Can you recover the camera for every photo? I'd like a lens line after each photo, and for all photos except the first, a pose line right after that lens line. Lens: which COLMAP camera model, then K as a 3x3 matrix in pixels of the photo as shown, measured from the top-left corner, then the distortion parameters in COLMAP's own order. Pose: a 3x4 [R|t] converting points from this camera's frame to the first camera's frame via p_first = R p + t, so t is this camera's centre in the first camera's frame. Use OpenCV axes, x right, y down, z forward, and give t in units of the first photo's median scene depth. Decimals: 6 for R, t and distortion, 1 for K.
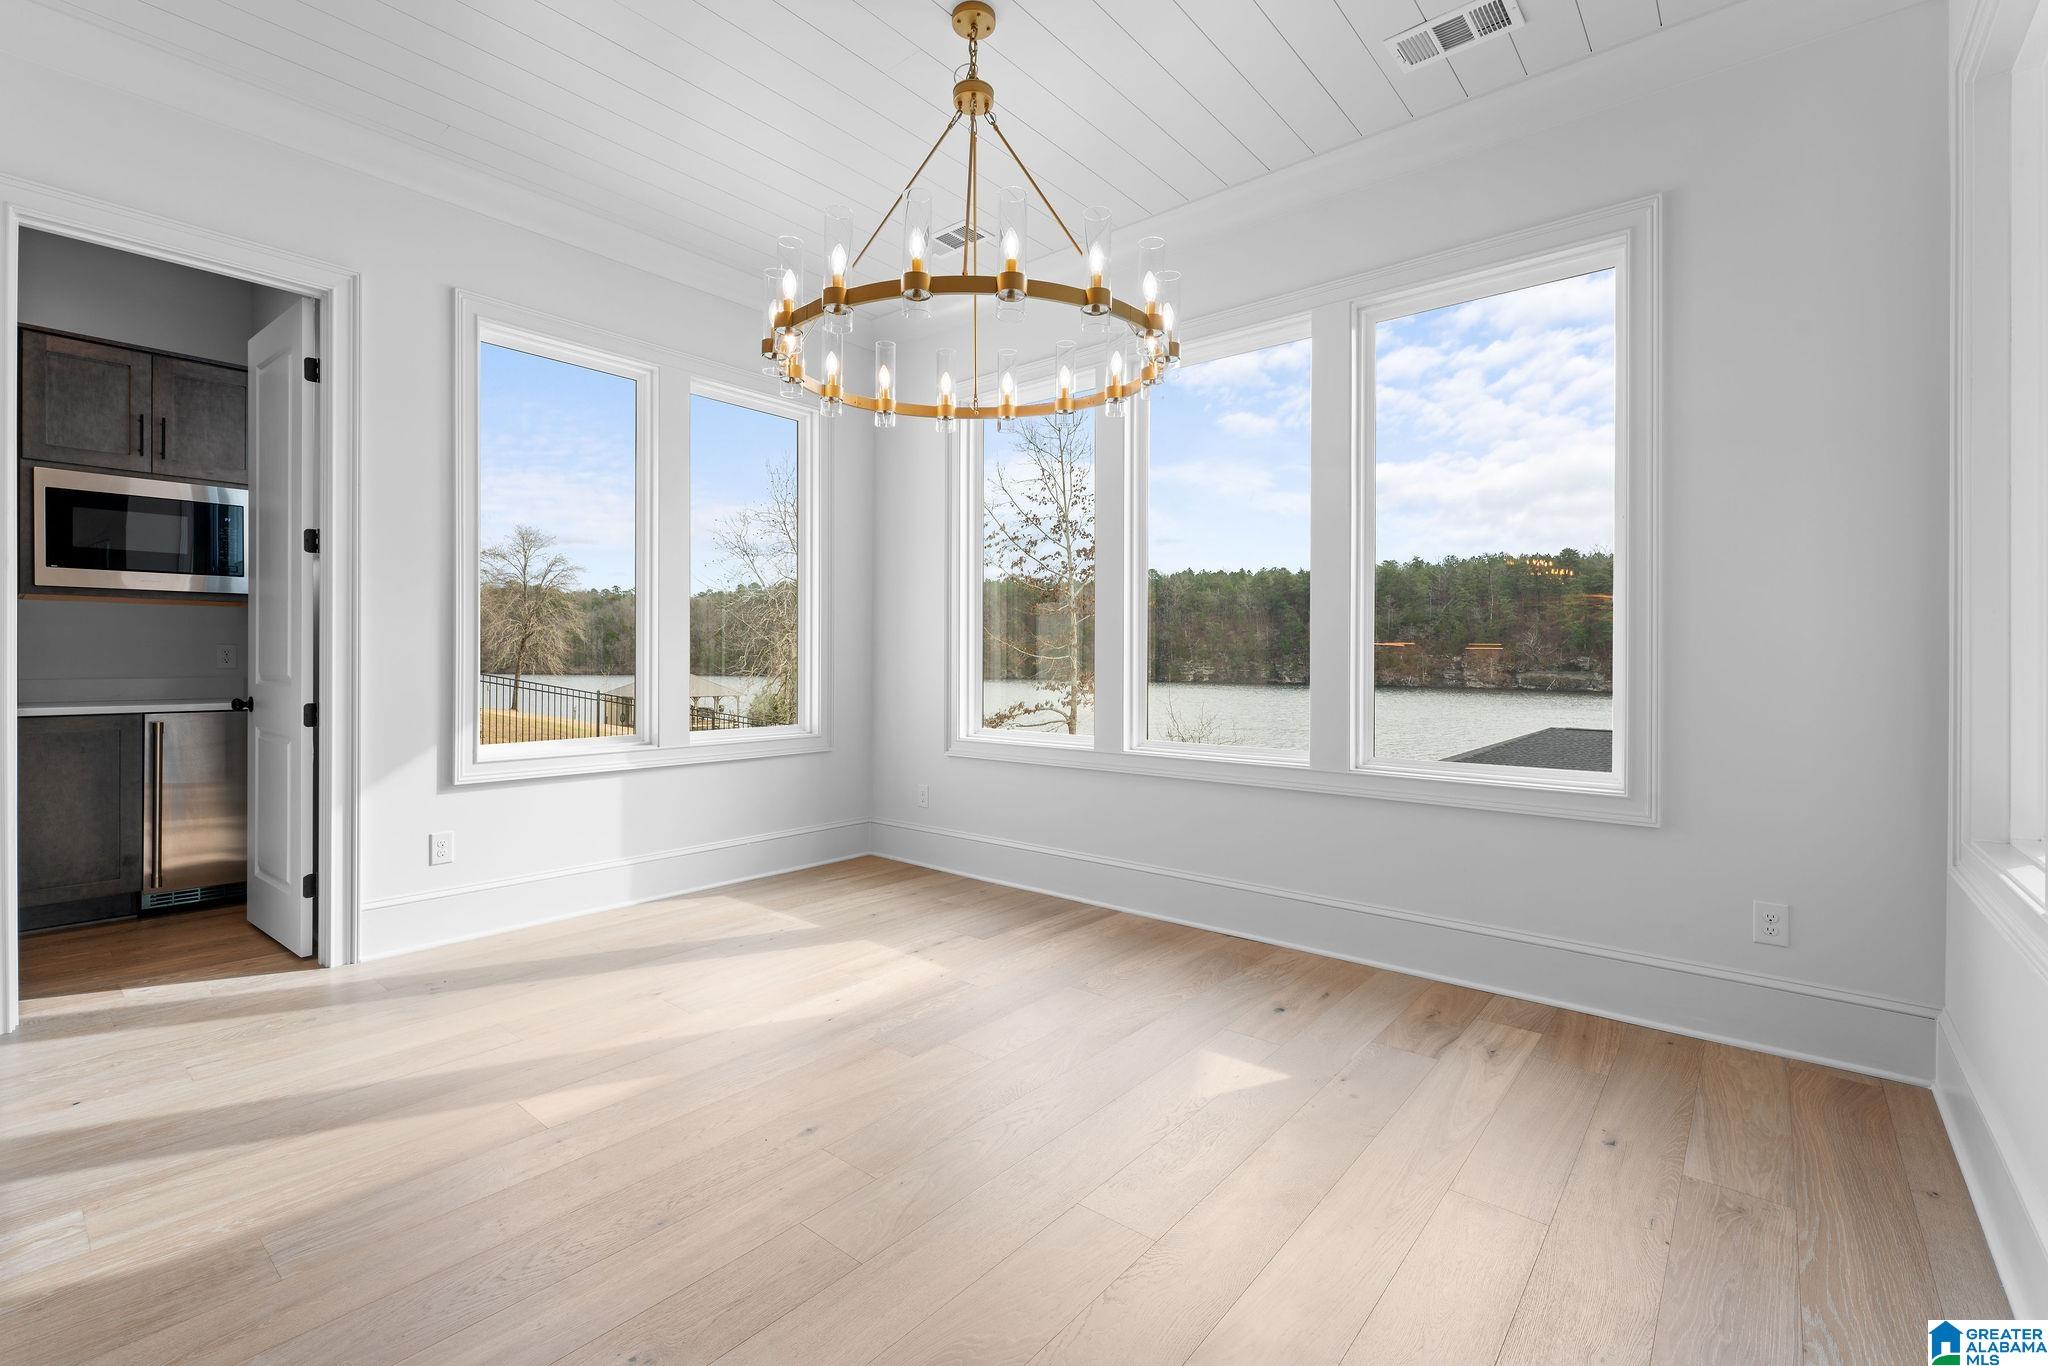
lens RADIAL K [[916.1, 0, 1024.0], [0, 916.1, 660.0], [0, 0, 1]] dist [-0.002303, -0.000543]
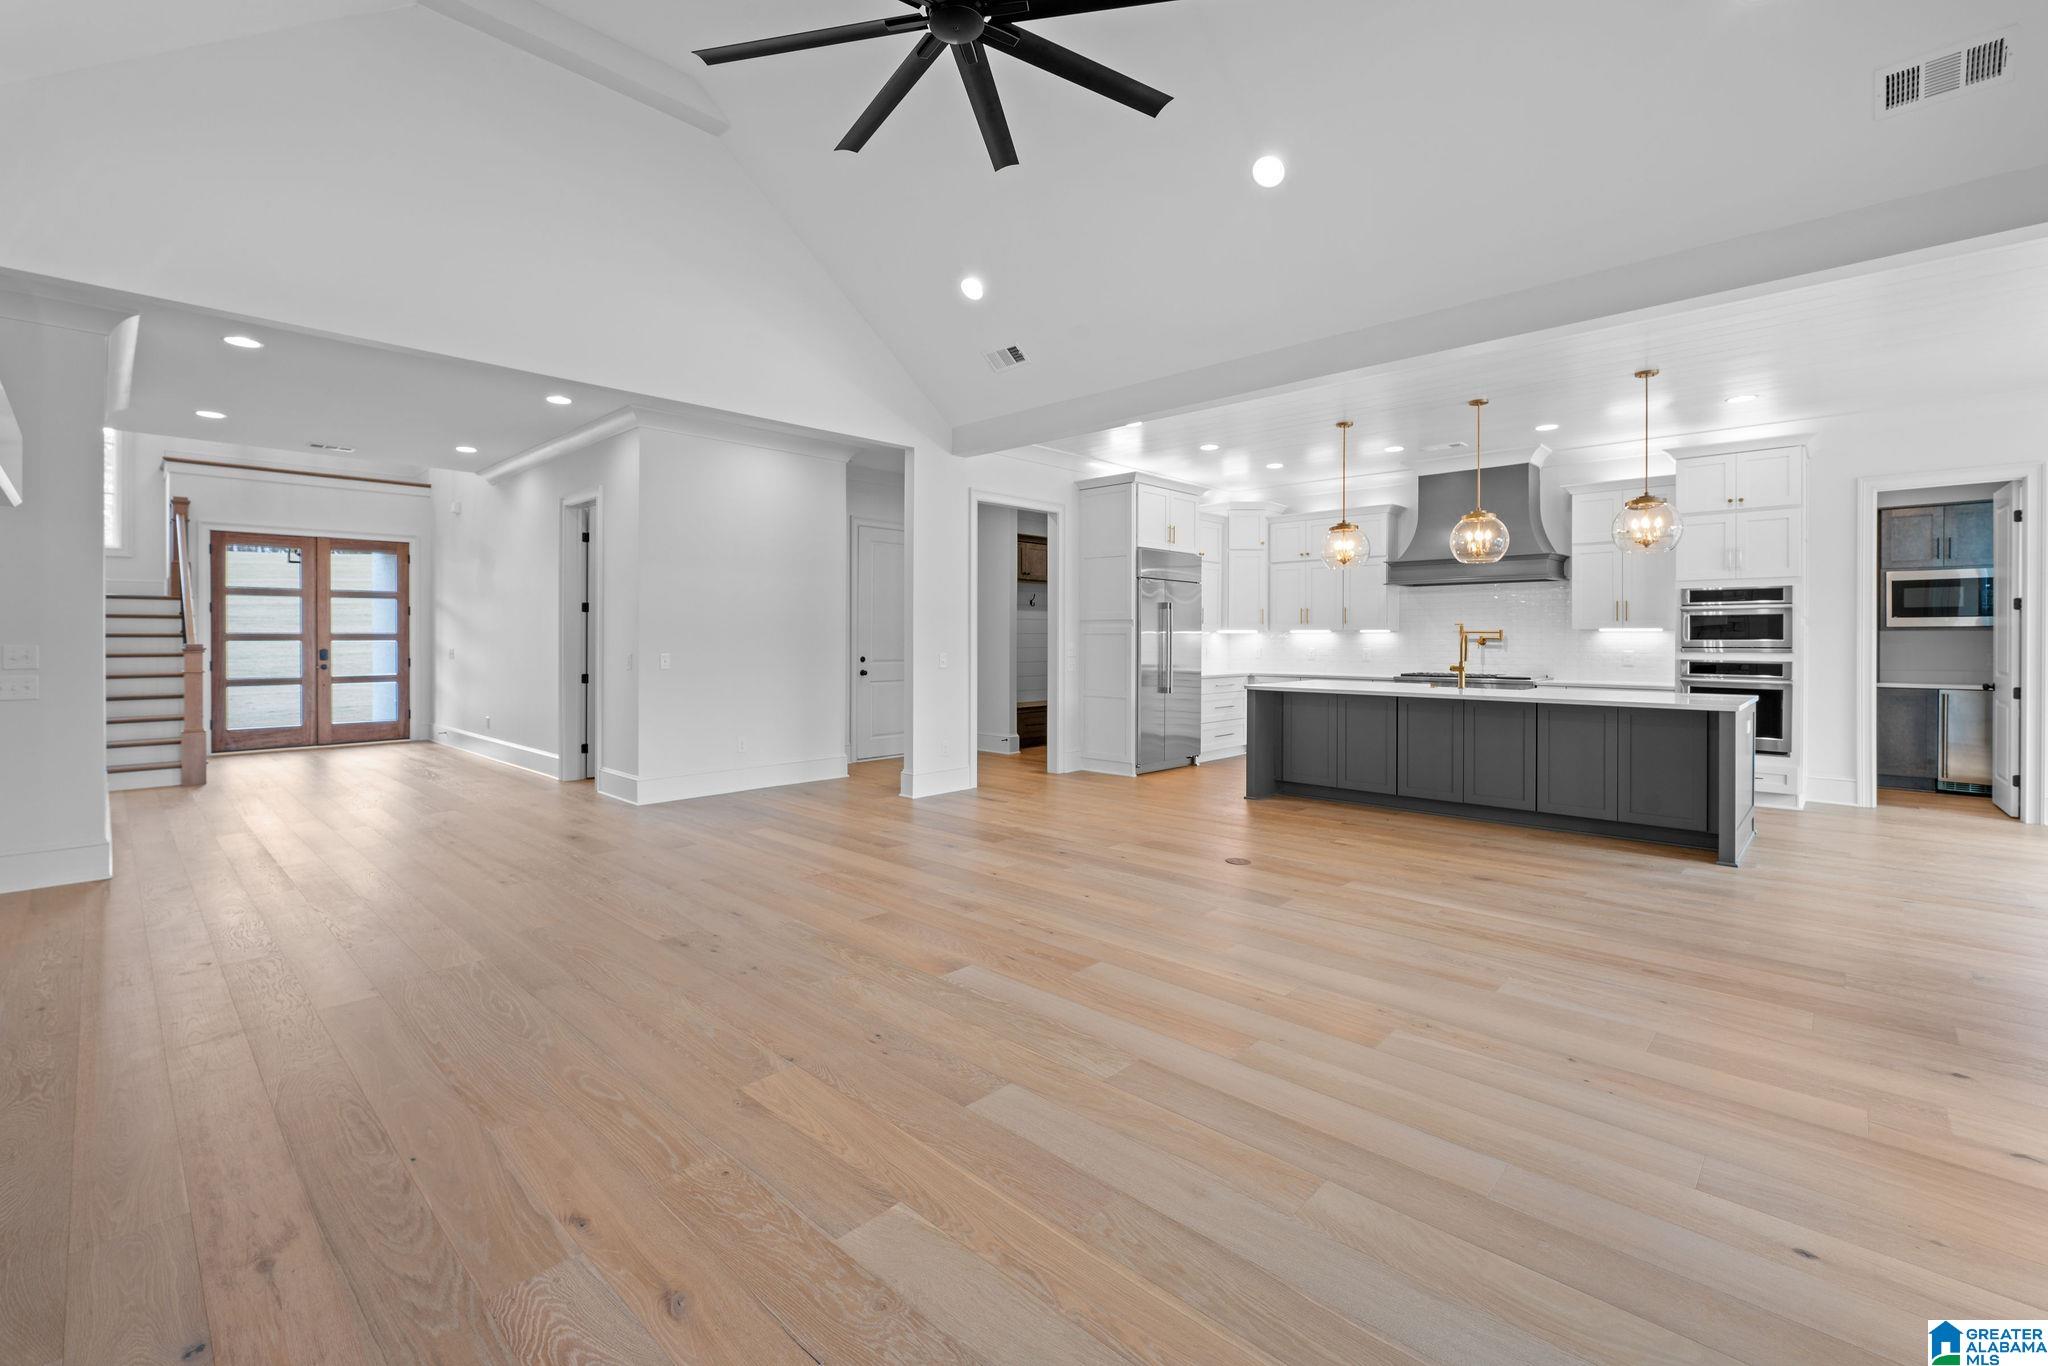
lens RADIAL K [[865.0, 0, 1023.6], [0, 865.0, 647.8], [0, 0, 1]] dist [-0.000810, -0.000105]
pose [[-0.062050, -0.000558, -0.998073, 1.051607], [-0.000574, 1.000000, -0.000524, -0.030807], [0.998073, 0.000540, -0.062050, -0.883265]]
